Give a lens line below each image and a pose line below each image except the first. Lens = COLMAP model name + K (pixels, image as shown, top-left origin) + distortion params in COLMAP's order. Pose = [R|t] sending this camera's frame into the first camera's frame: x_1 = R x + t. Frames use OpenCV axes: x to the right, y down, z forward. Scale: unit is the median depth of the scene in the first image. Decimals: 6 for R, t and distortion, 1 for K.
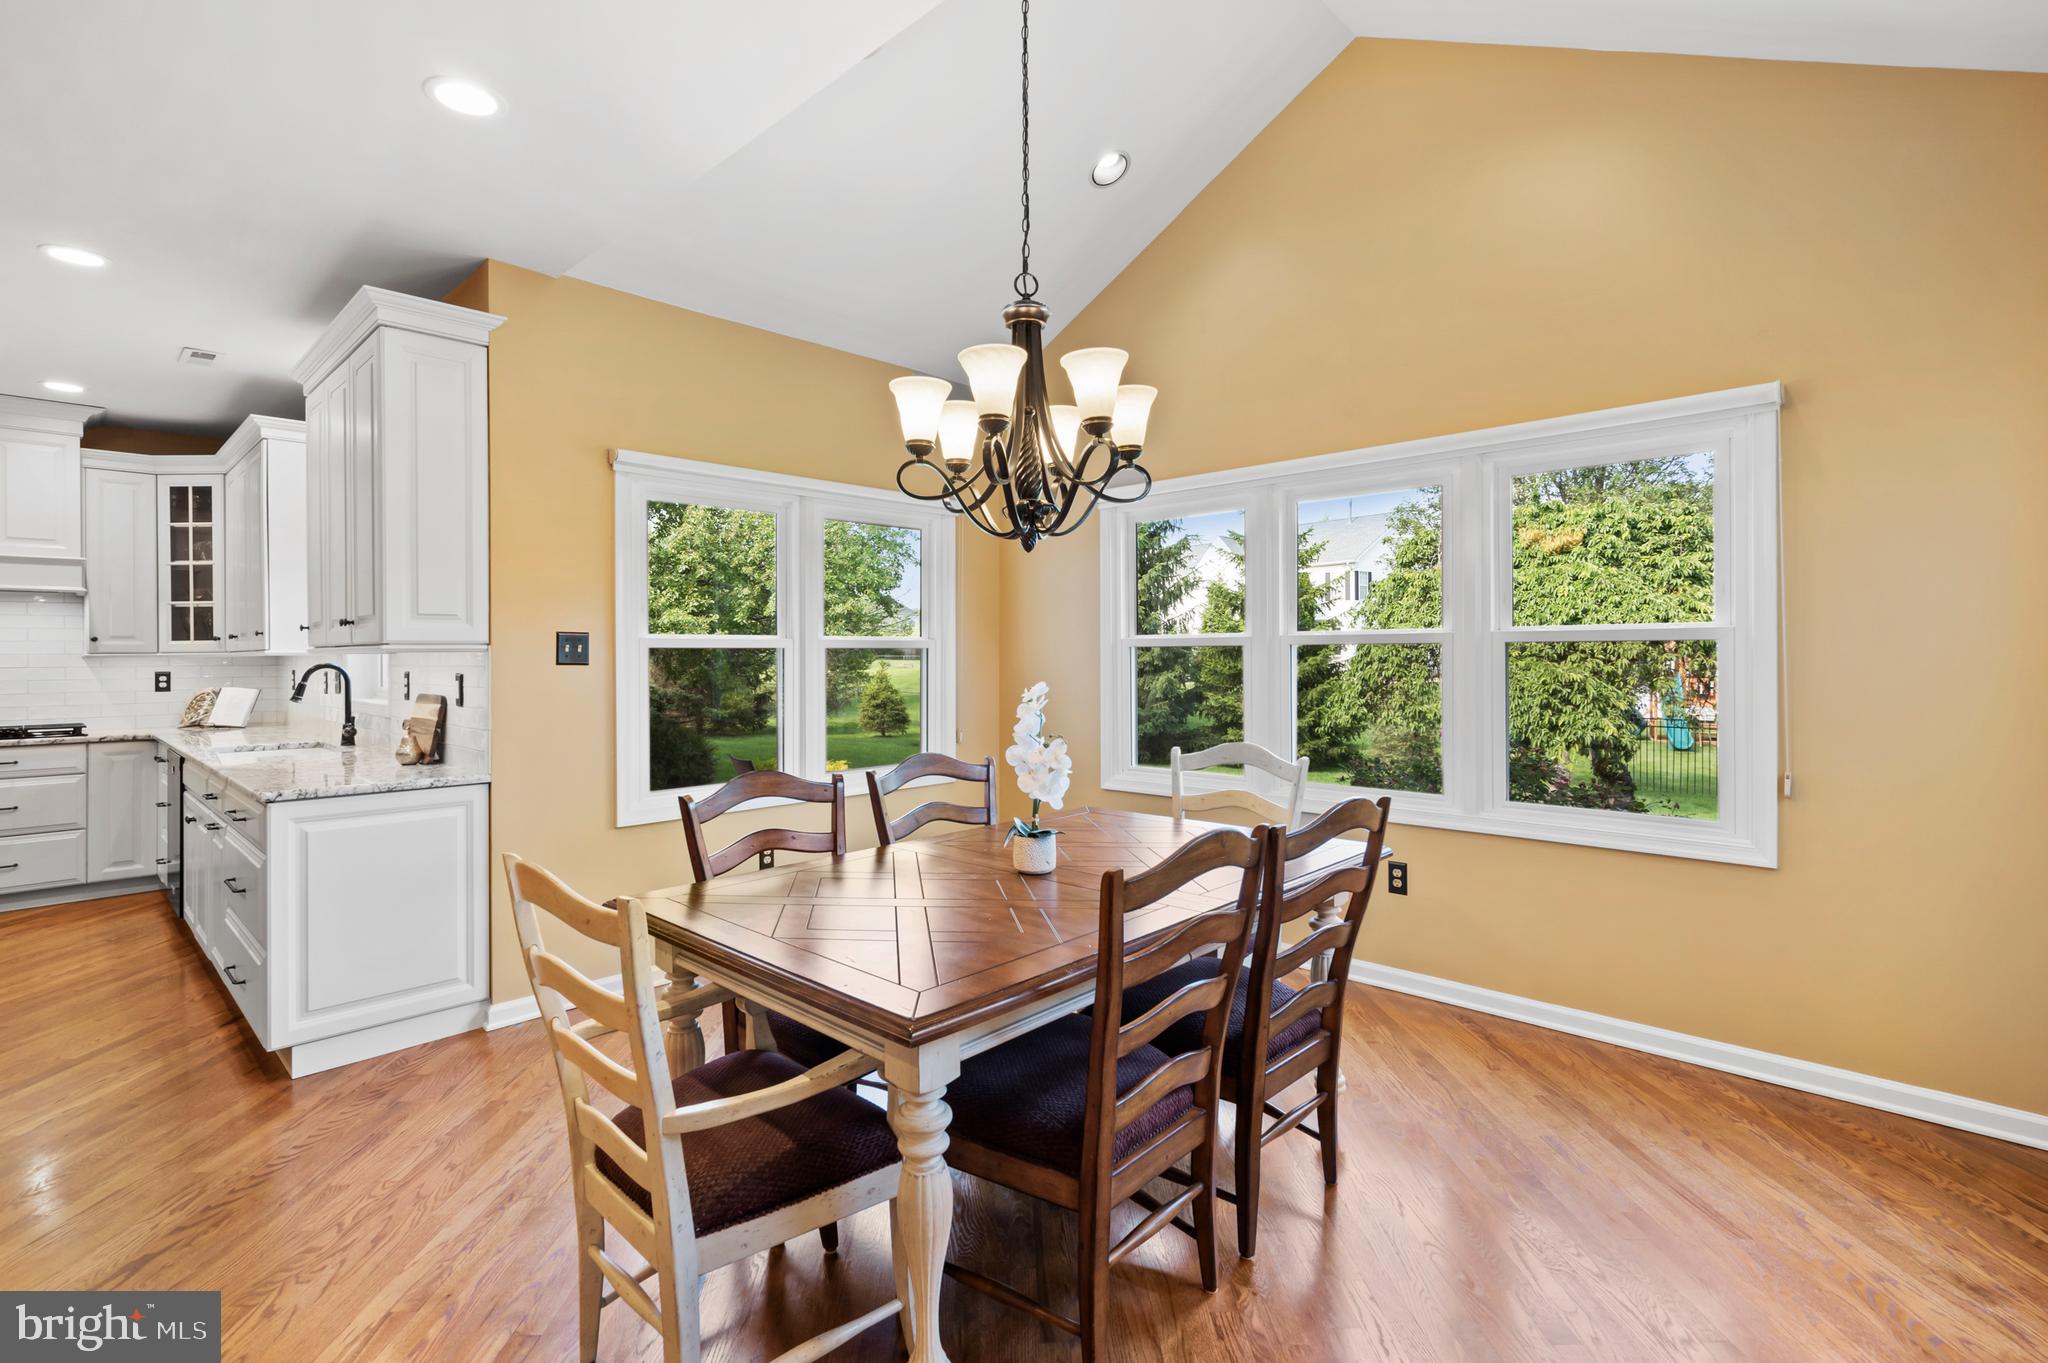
lens RADIAL K [[950.2, 0, 1016.7], [0, 950.2, 651.0], [0, 0, 1]] dist [-0.000396, 0.000836]
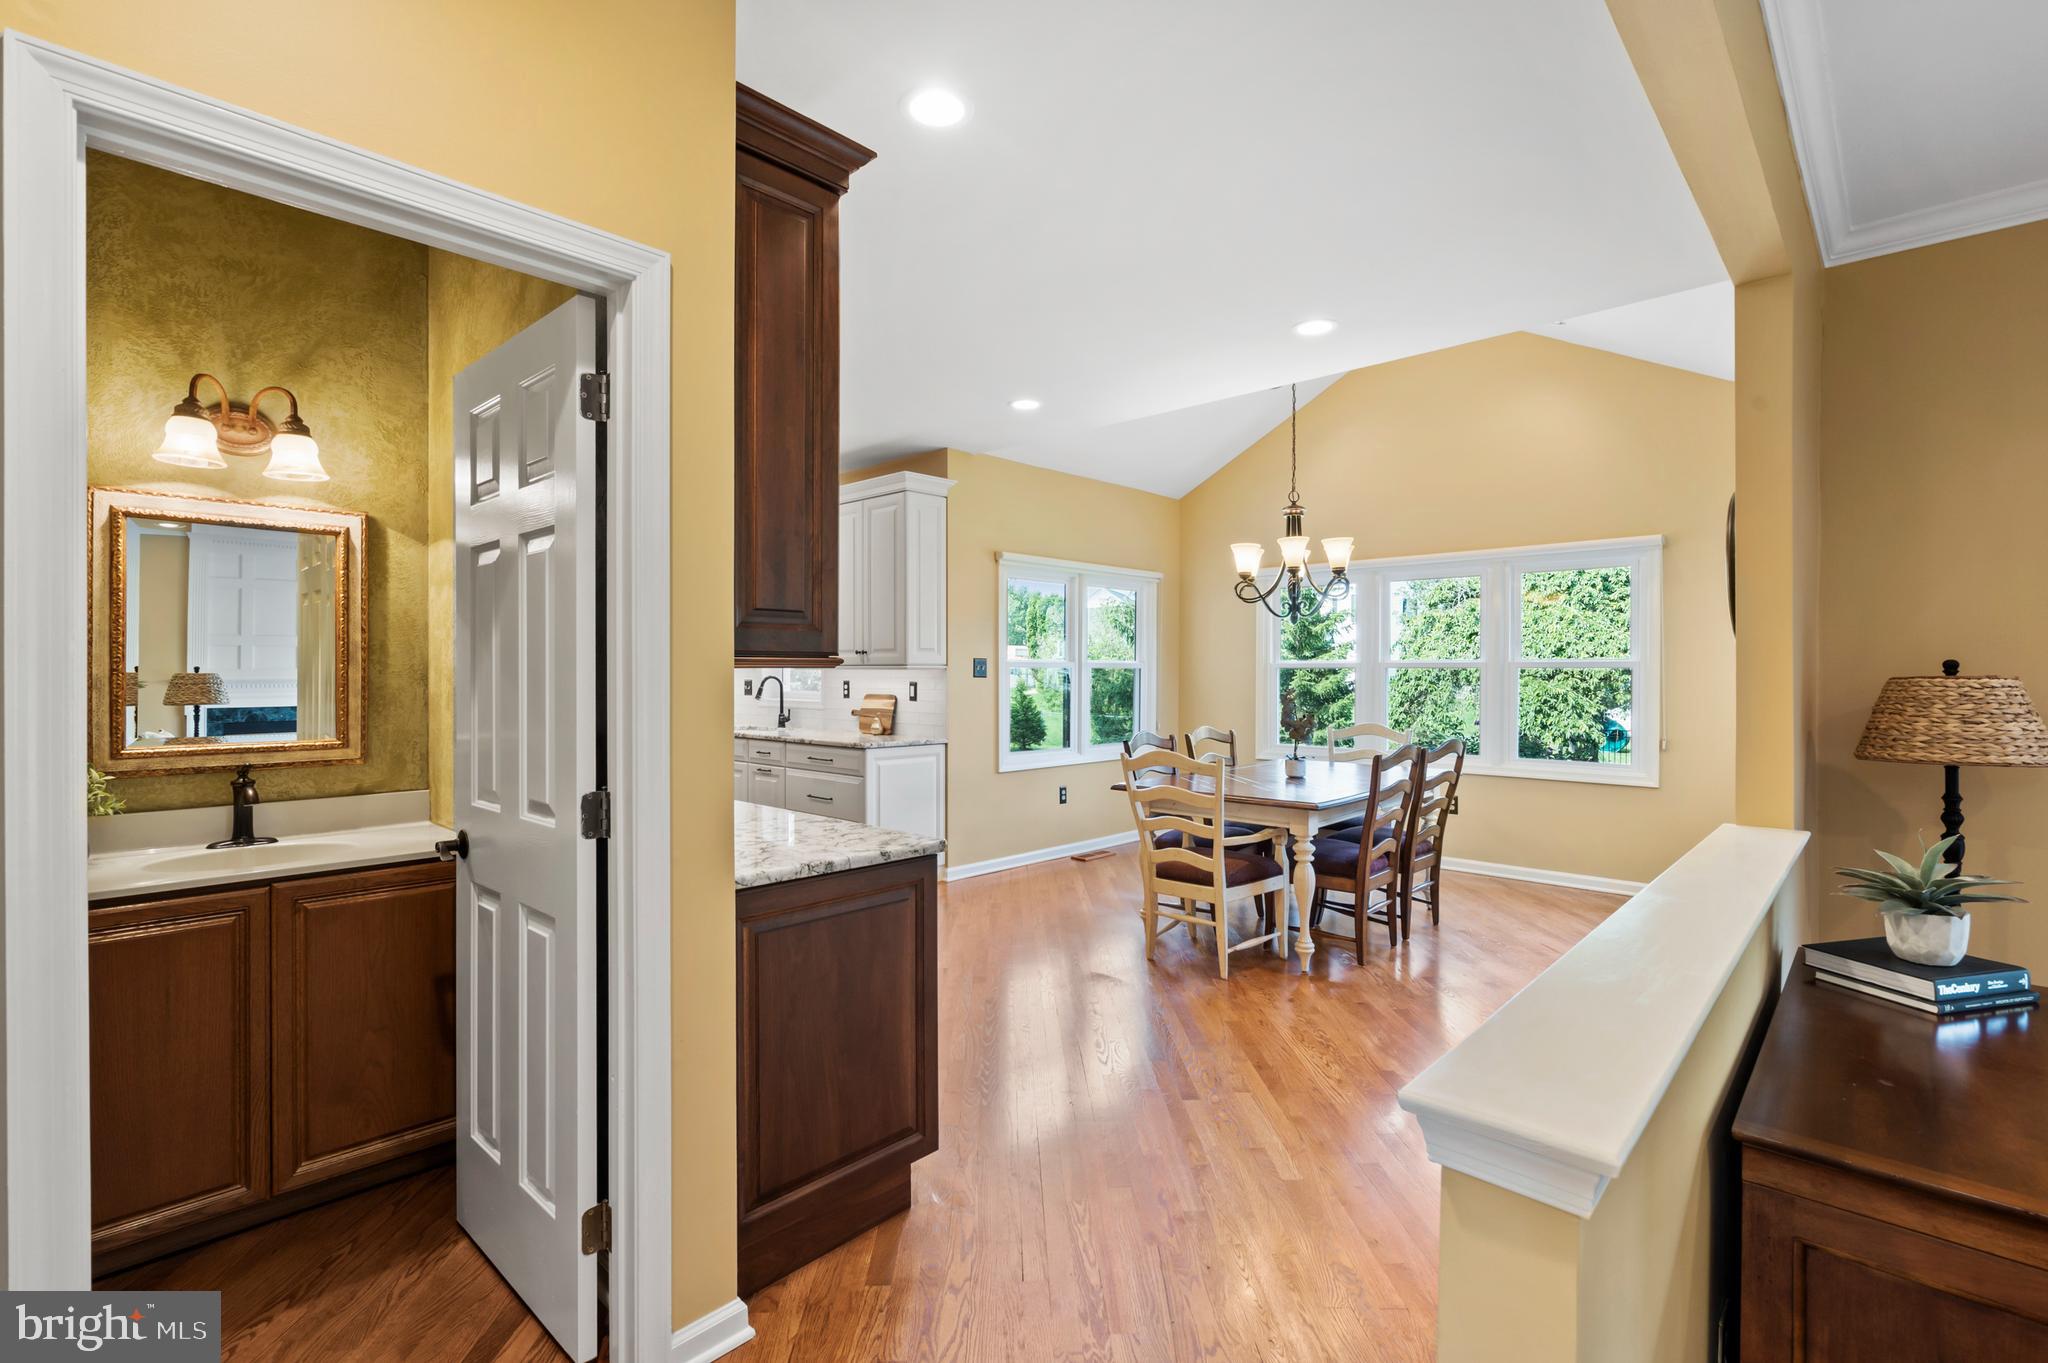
lens RADIAL K [[938.8, 0, 1022.8], [0, 938.8, 672.6], [0, 0, 1]] dist [0.000515, 0.000906]
pose [[0.999959, 0.006621, 0.006097, -0.317023], [-0.006650, 0.999967, 0.004751, -0.002192], [-0.006066, -0.004792, 0.999970, -0.564923]]
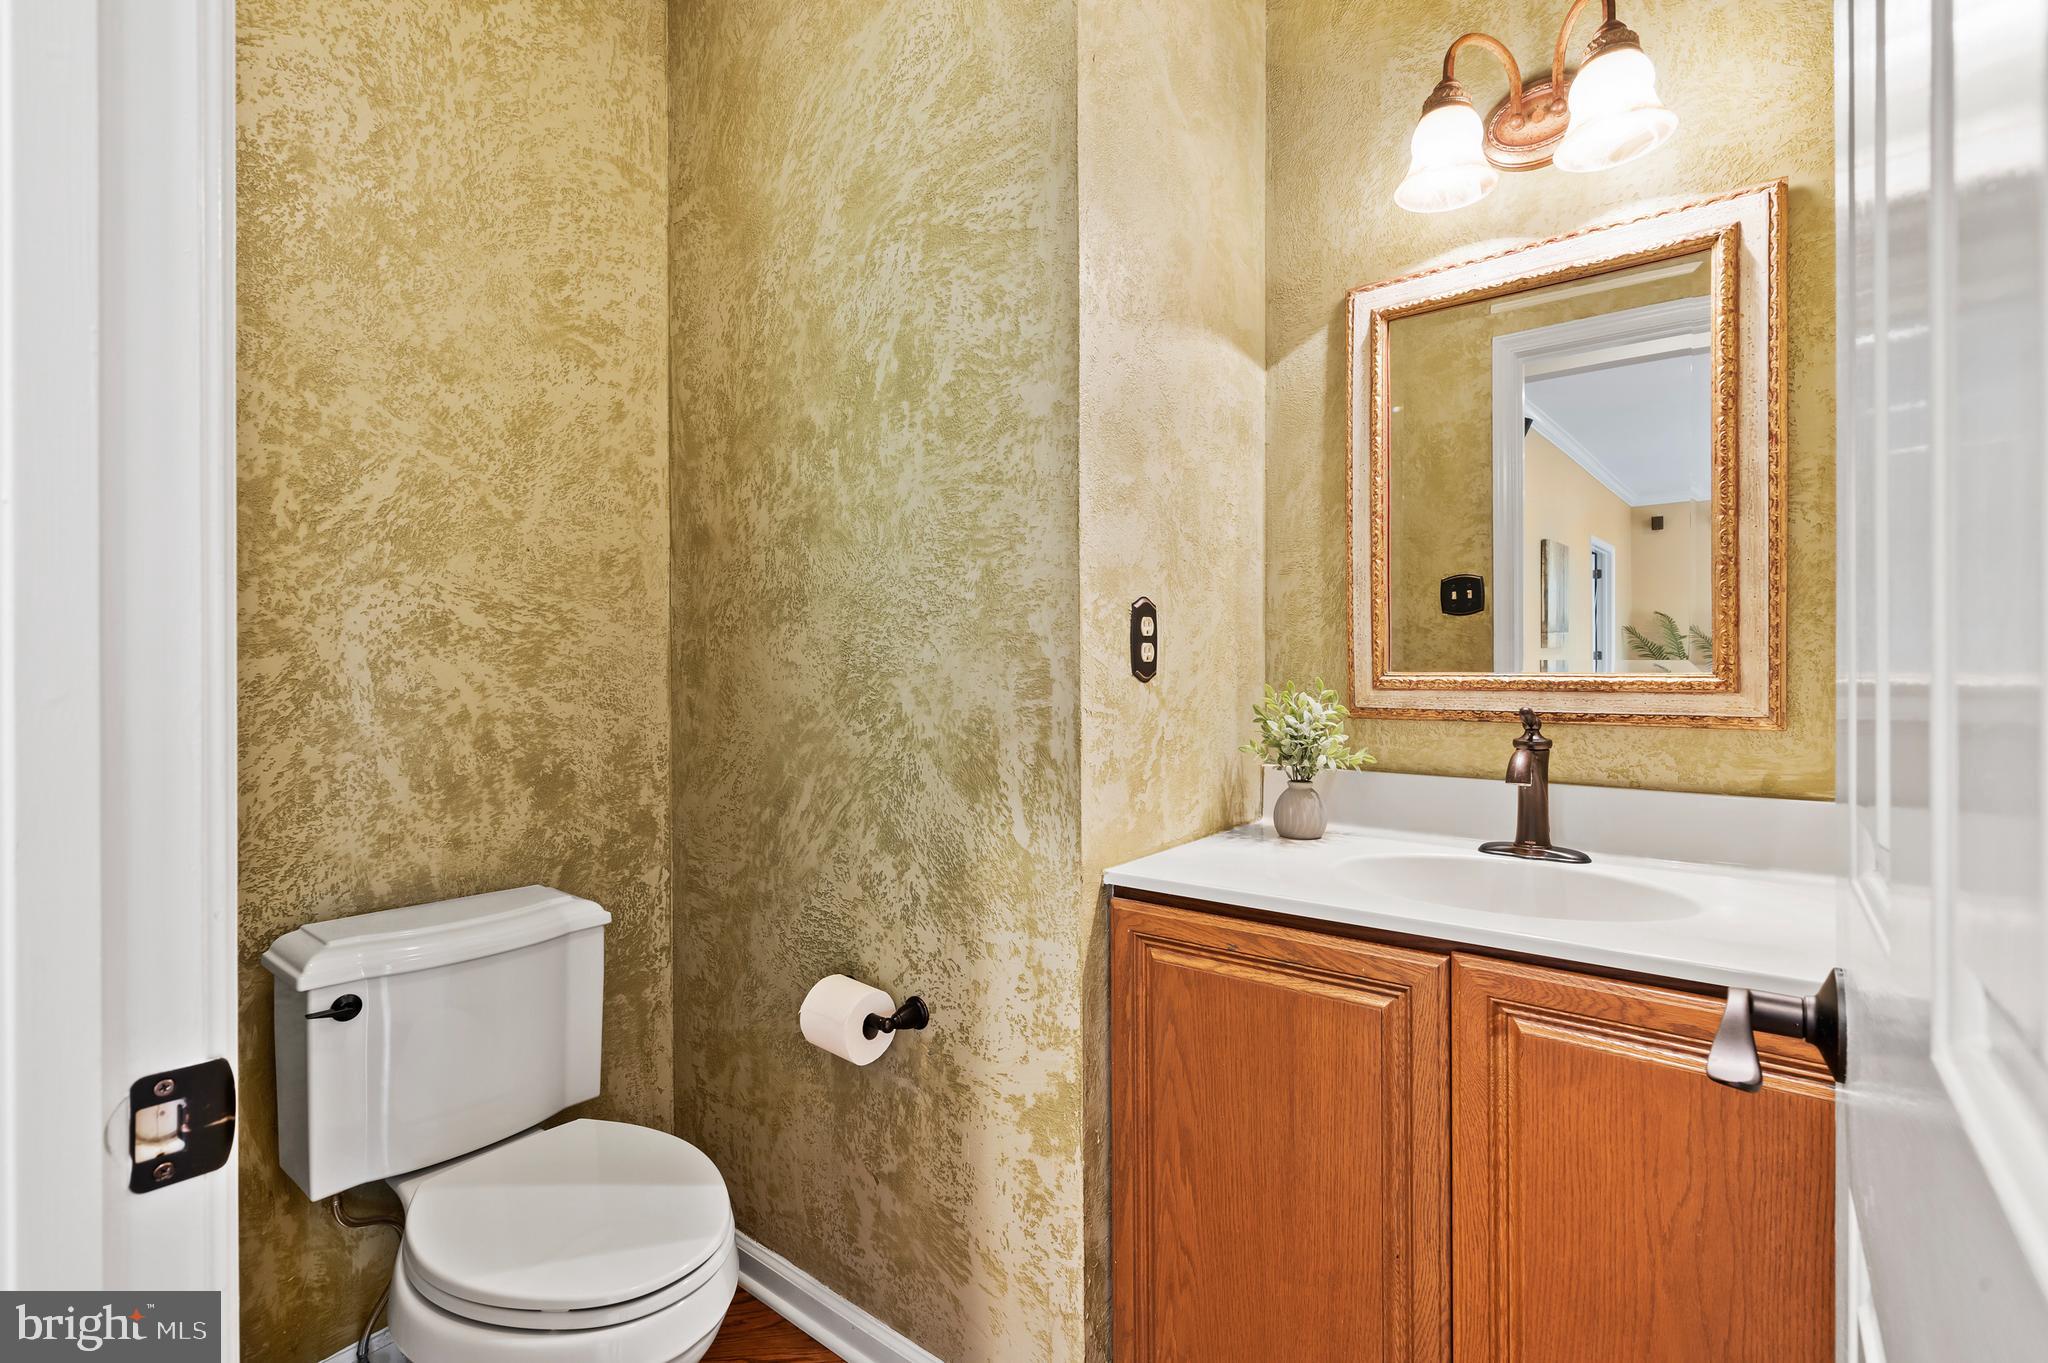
lens RADIAL K [[916.6, 0, 1023.2], [0, 916.6, 674.1], [0, 0, 1]] dist [-0.020090, 0.000083]
pose [[0.089866, 0.010106, -0.995903, -0.502602], [0.004894, 0.999932, 0.010588, 0.044362], [0.995942, -0.005826, 0.089811, -0.181346]]
